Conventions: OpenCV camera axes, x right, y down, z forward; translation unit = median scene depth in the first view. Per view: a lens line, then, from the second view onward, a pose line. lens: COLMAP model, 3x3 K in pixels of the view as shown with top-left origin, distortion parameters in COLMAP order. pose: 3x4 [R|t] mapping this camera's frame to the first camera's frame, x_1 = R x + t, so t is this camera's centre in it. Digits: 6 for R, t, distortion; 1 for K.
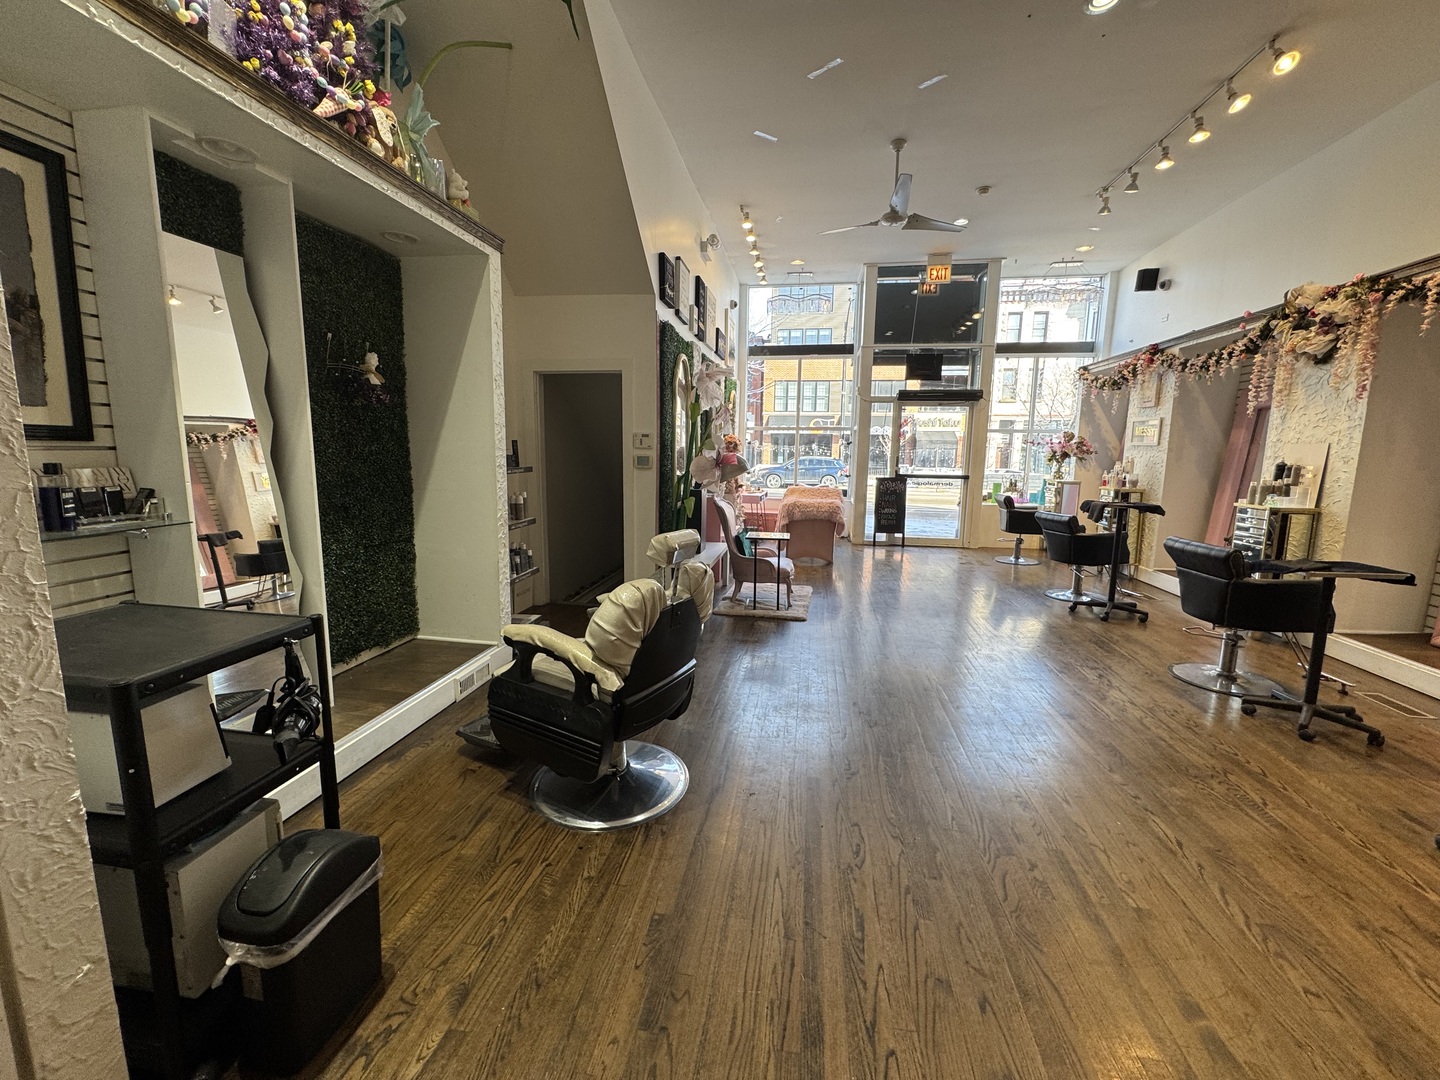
lens RADIAL K [[578.9, 0, 717.3], [0, 578.9, 536.8], [0, 0, 1]] dist [0.000809, 0.000061]
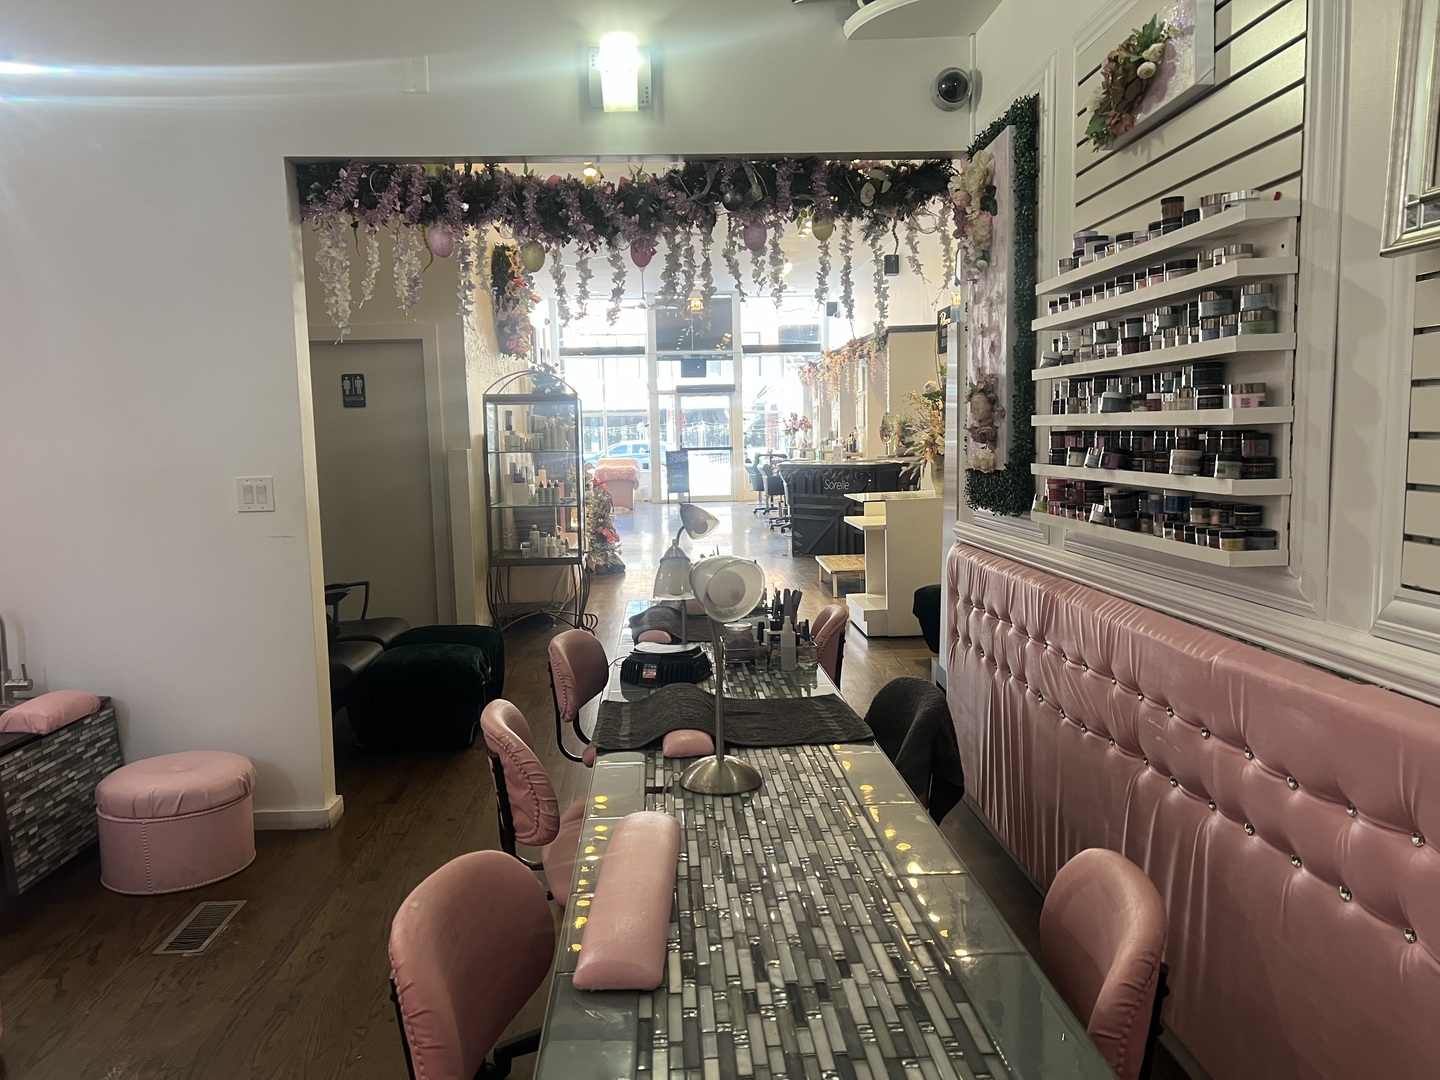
lens RADIAL K [[1074.4, 0, 714.5], [0, 1074.4, 544.4], [0, 0, 1]] dist [0.025363, -0.020161]
pose [[0.975637, -0.055985, 0.212127, -0.145461], [0.065787, 0.997054, -0.039428, 0.210136], [-0.209295, 0.052423, 0.976446, -1.378471]]
